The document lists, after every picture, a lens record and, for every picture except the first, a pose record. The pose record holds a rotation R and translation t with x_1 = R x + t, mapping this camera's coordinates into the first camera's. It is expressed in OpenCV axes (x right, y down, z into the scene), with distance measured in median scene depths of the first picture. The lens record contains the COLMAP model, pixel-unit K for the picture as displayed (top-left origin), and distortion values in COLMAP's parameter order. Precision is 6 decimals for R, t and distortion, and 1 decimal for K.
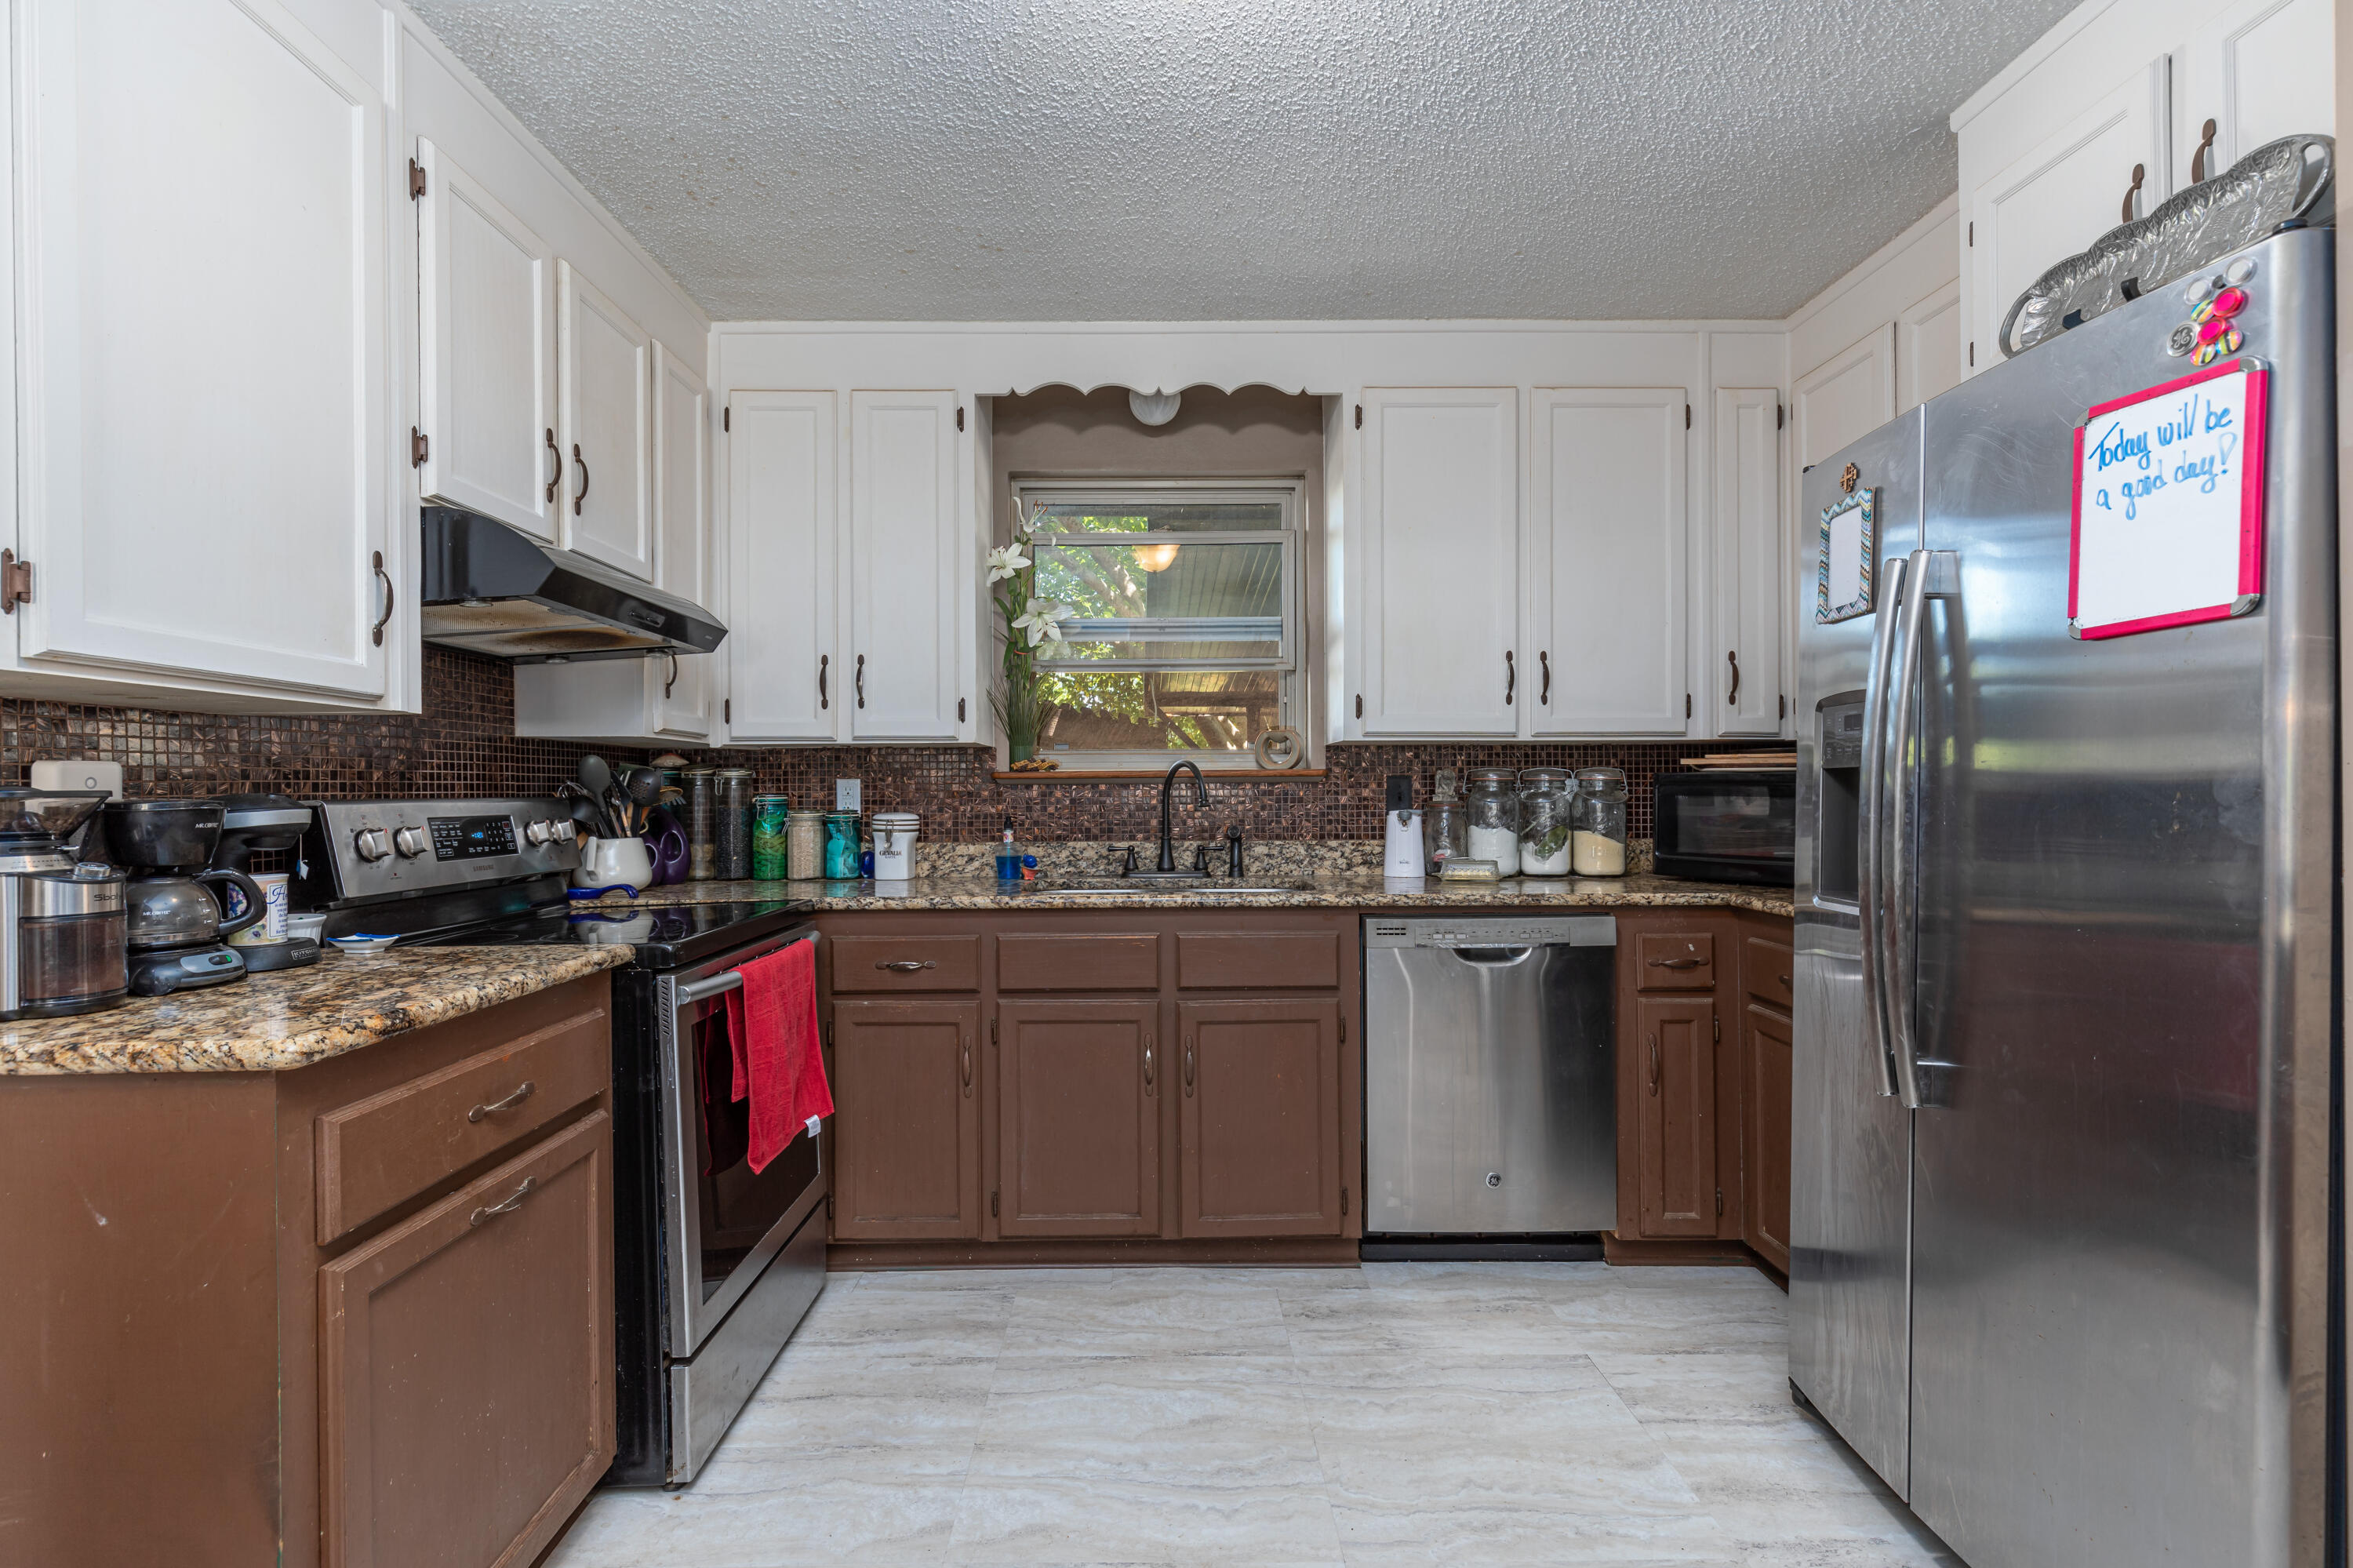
lens RADIAL K [[1086.9, 0, 1165.1], [0, 1086.9, 784.8], [0, 0, 1]] dist [0.002902, -0.000045]
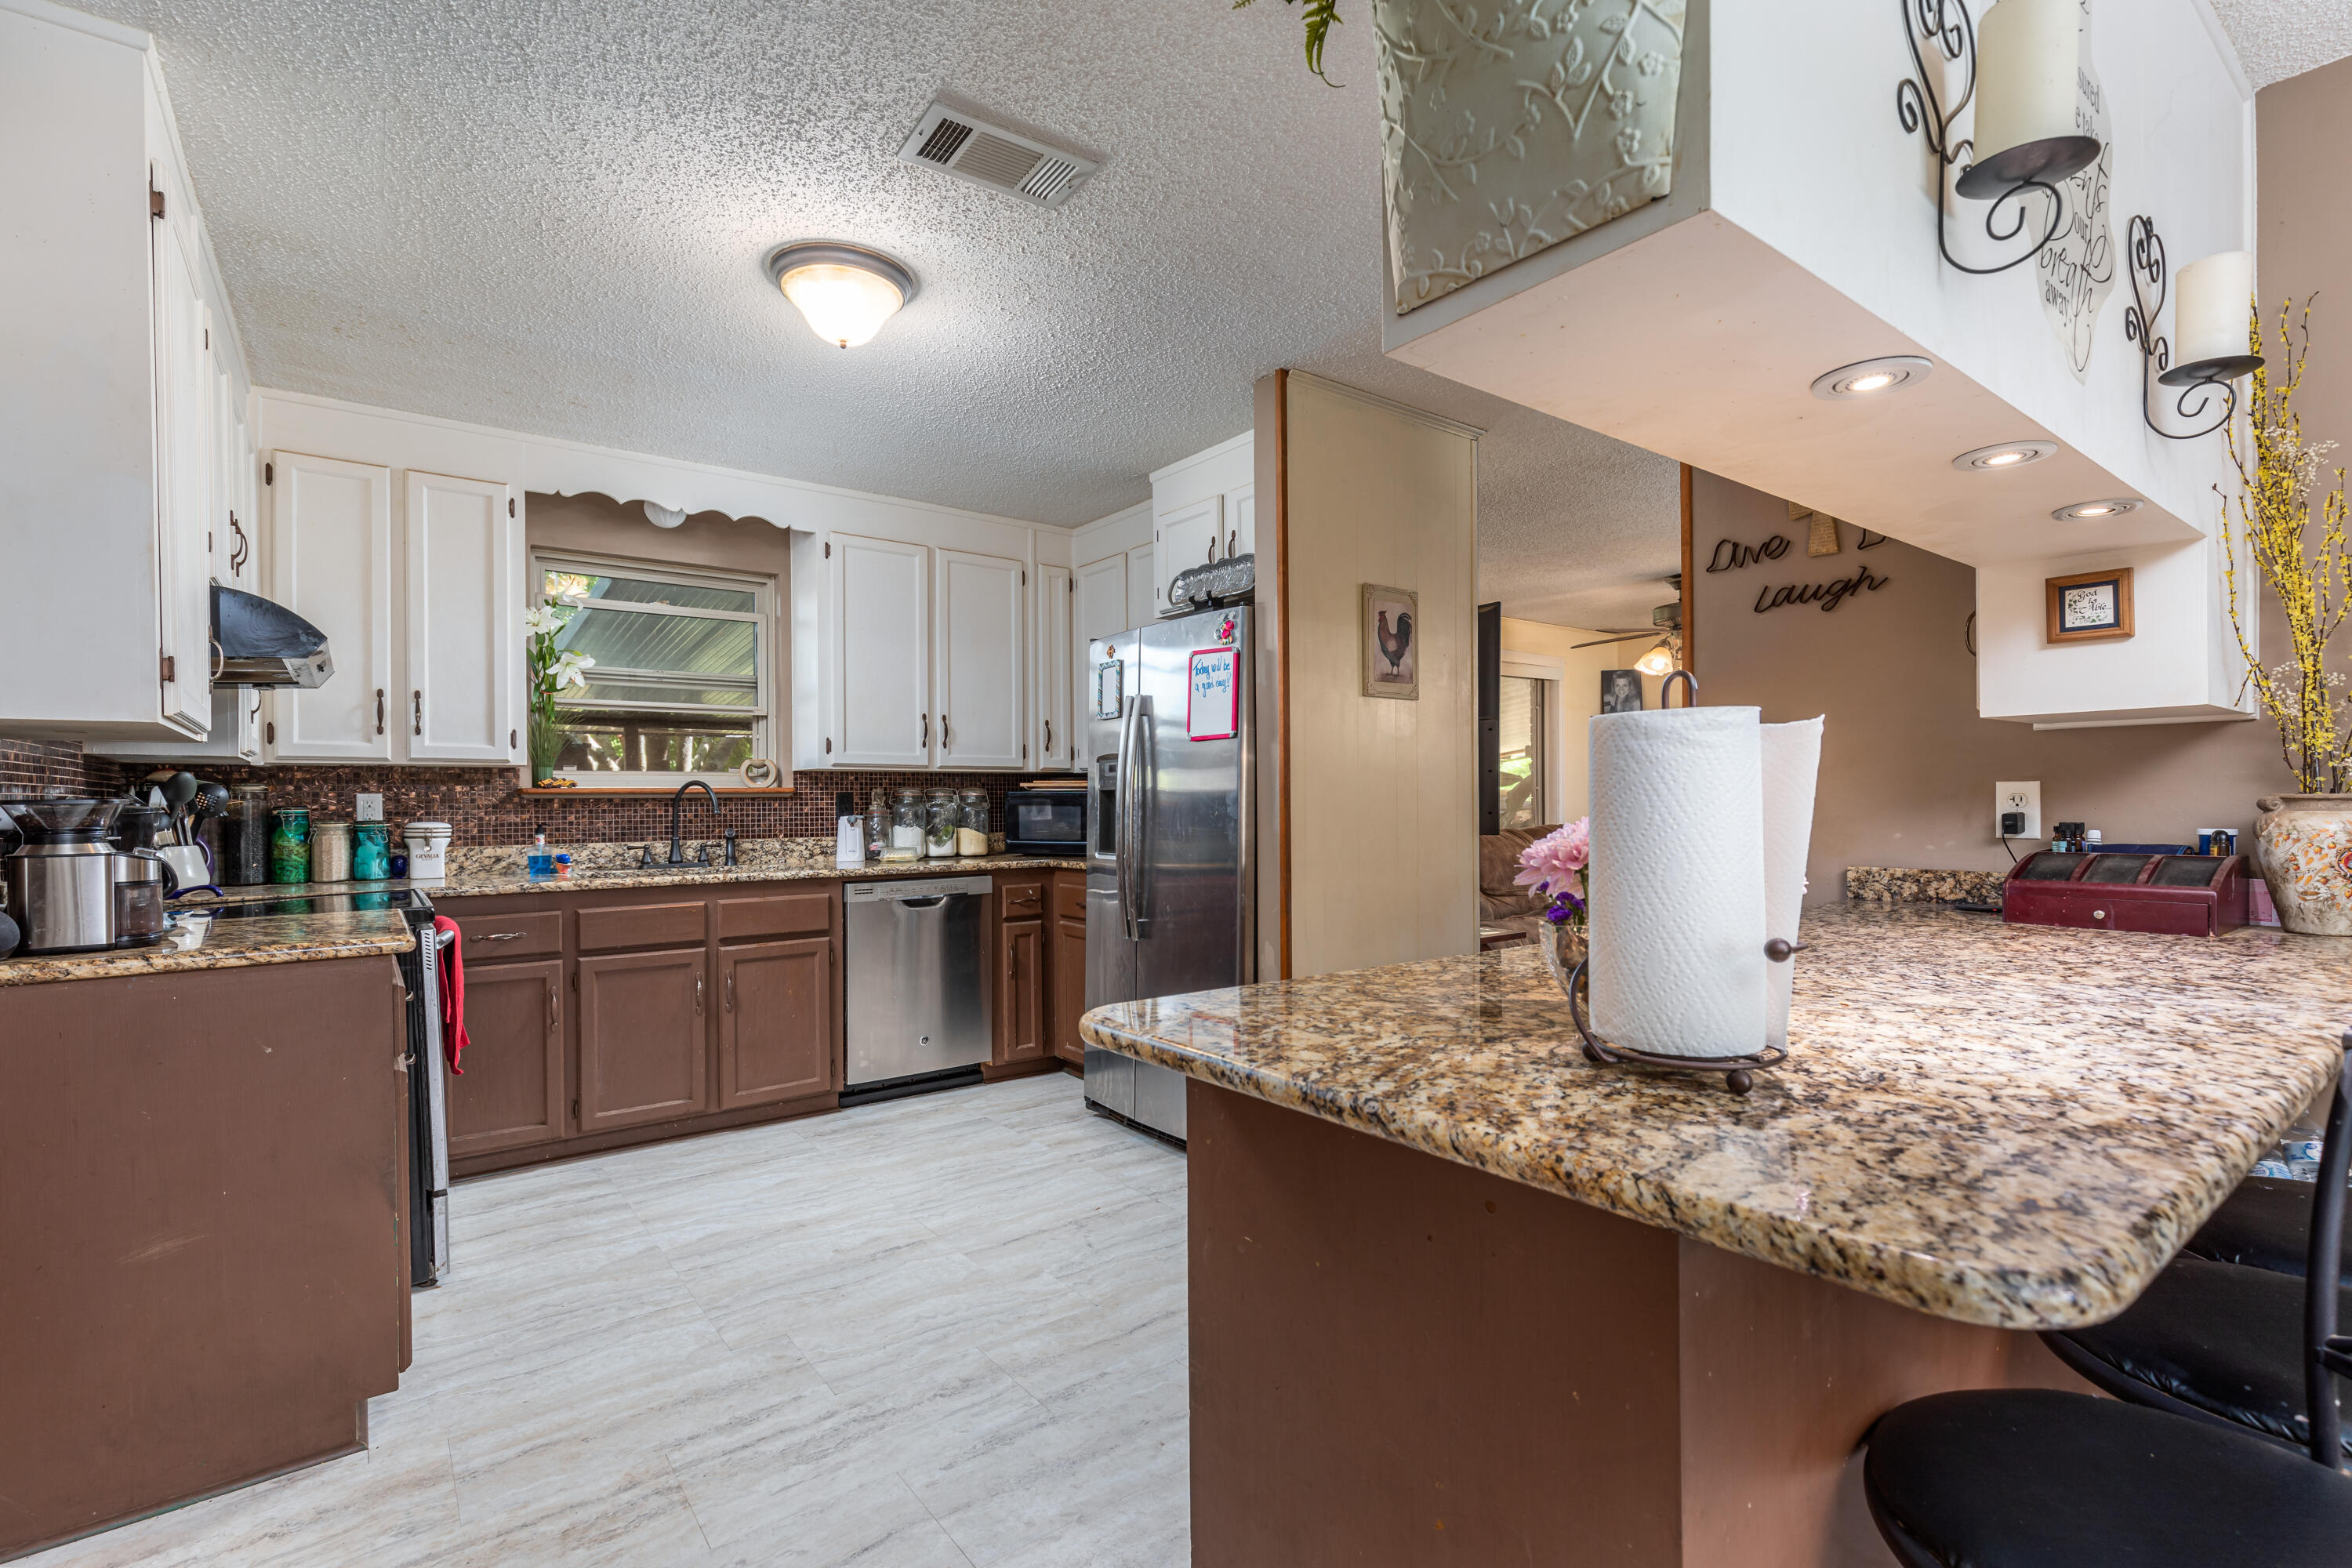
lens RADIAL K [[1067.0, 0, 1173.8], [0, 1067.0, 800.6], [0, 0, 1]] dist [-0.000196, -0.000215]
pose [[0.800953, -0.000506, 0.598728, -0.313955], [0.000768, 1.000000, -0.000183, 0.003223], [-0.598727, 0.000606, 0.800953, -0.446853]]
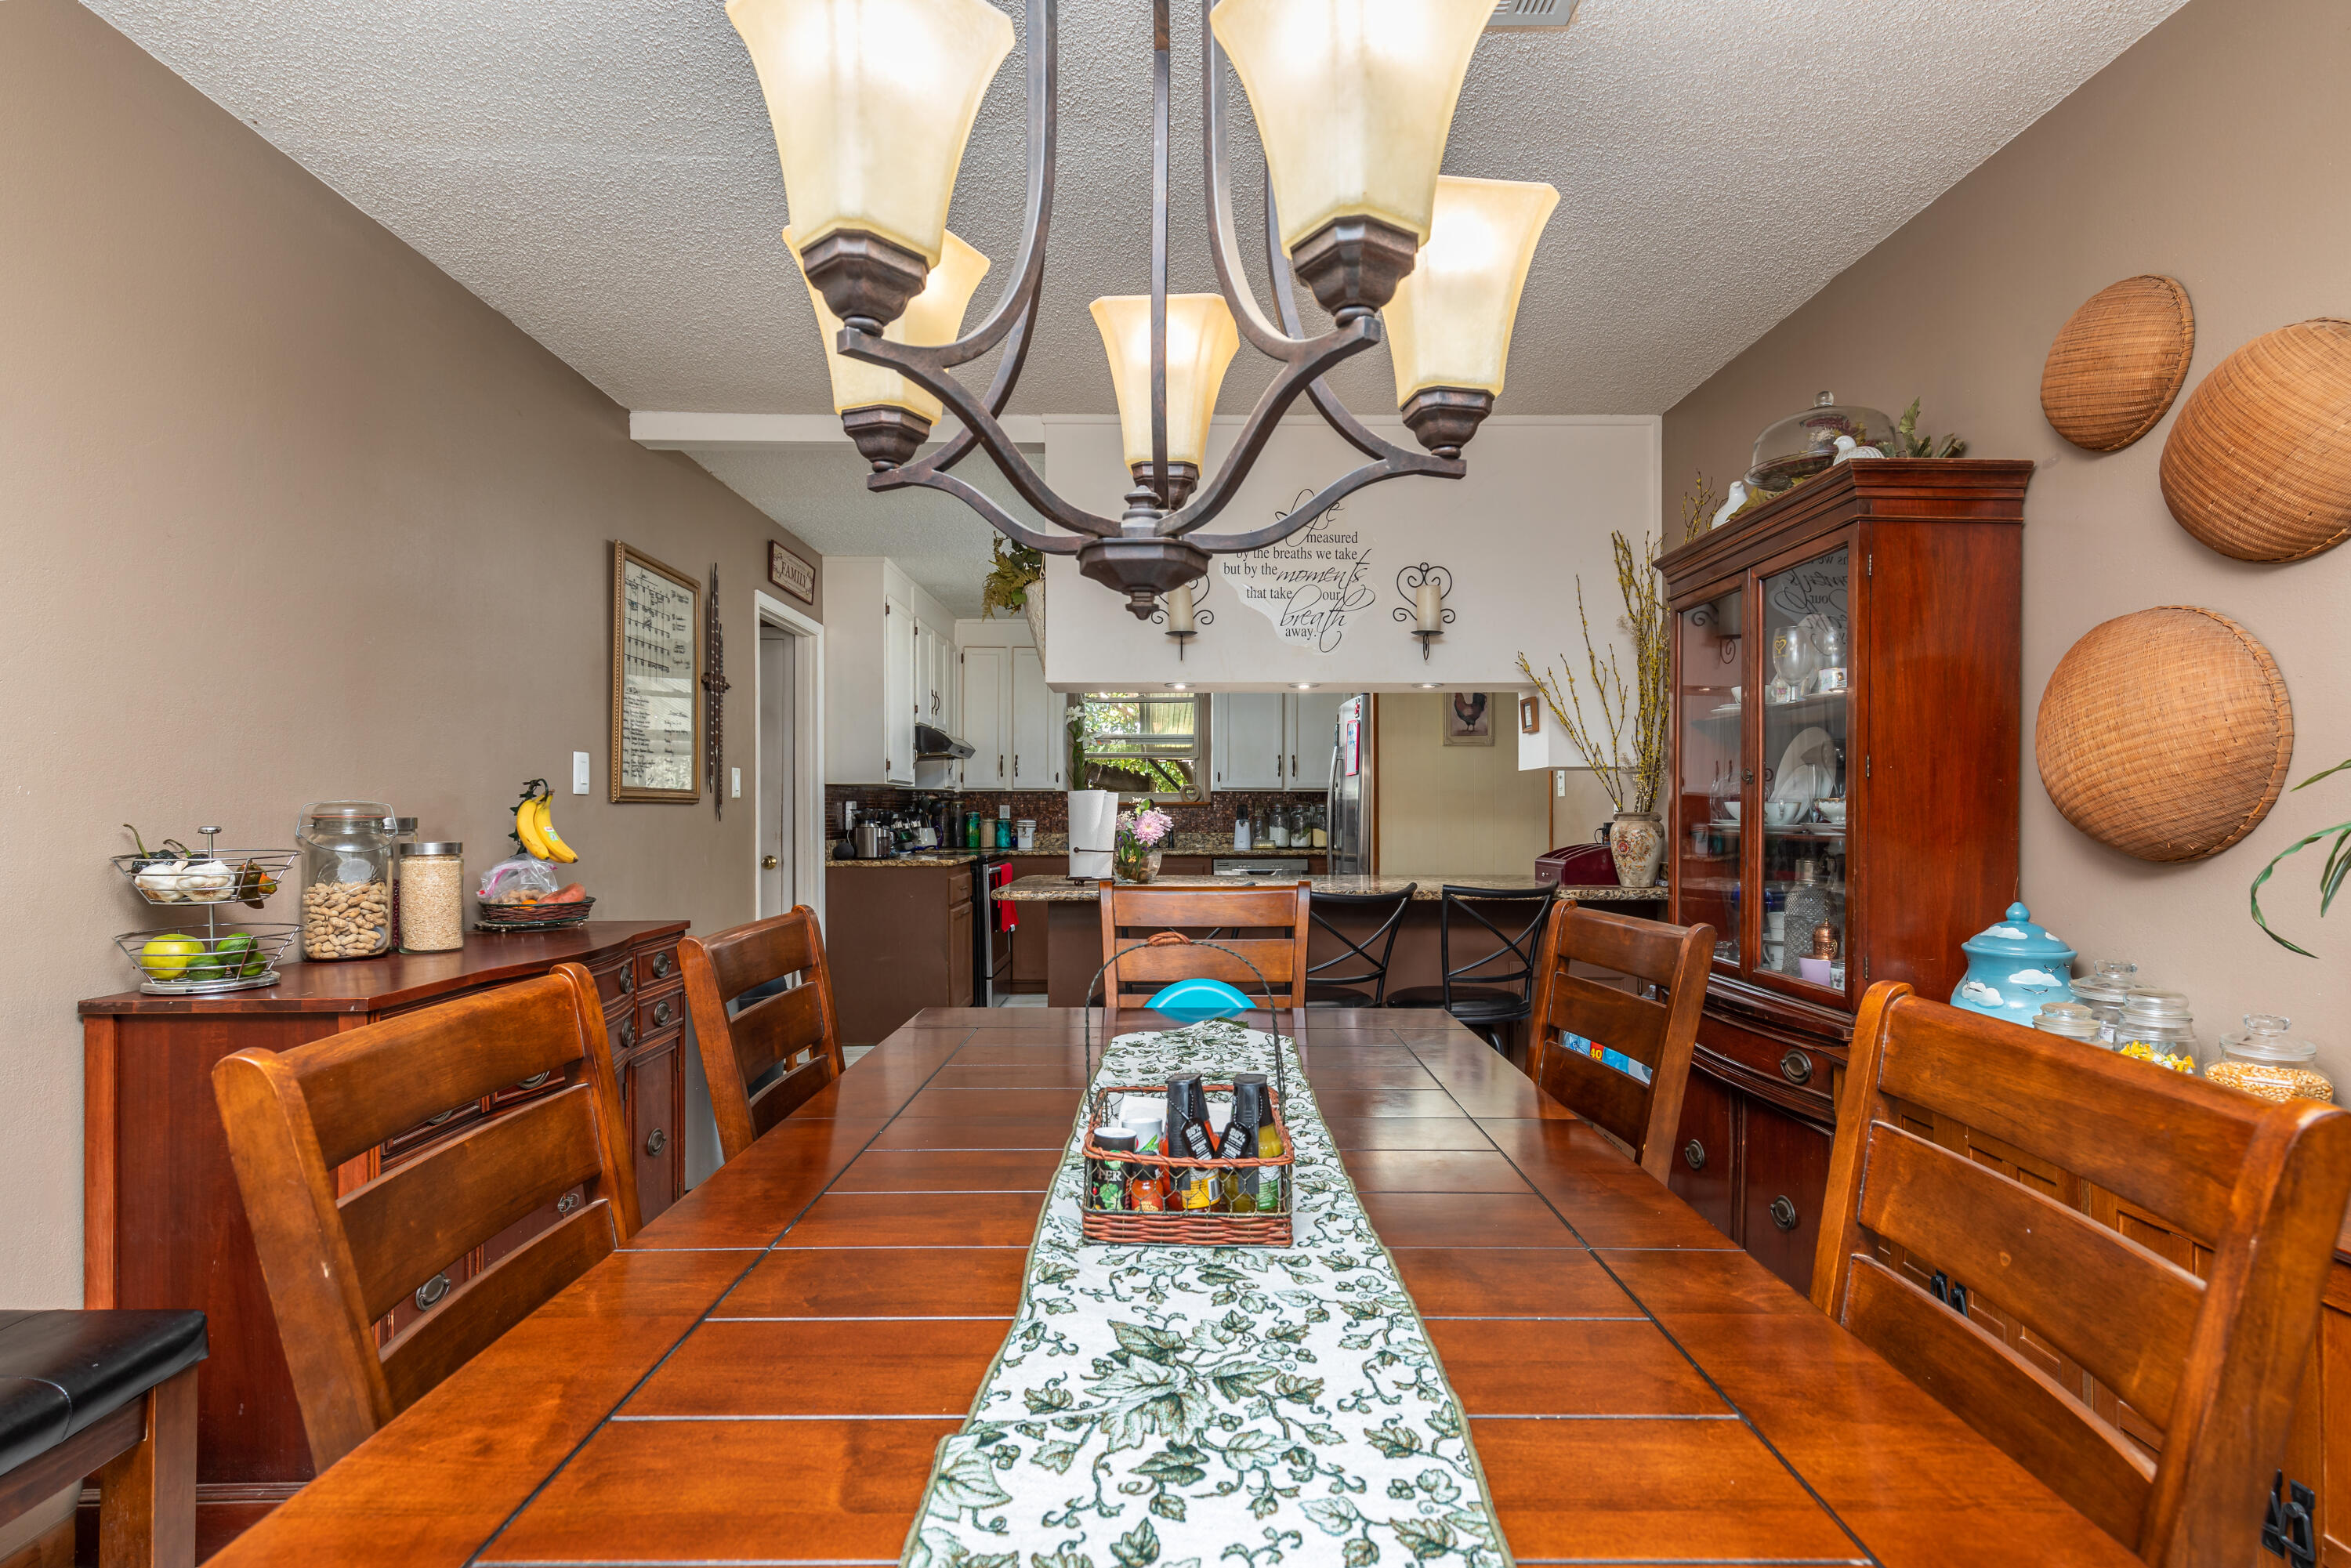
lens RADIAL K [[1066.5, 0, 1173.3], [0, 1066.5, 800.5], [0, 0, 1]] dist [-0.000196, -0.000215]
pose [[0.999934, 0.004904, -0.010428, 0.100781], [-0.004915, 0.999987, -0.001057, -0.015310], [0.010423, 0.001108, 0.999945, -1.392878]]
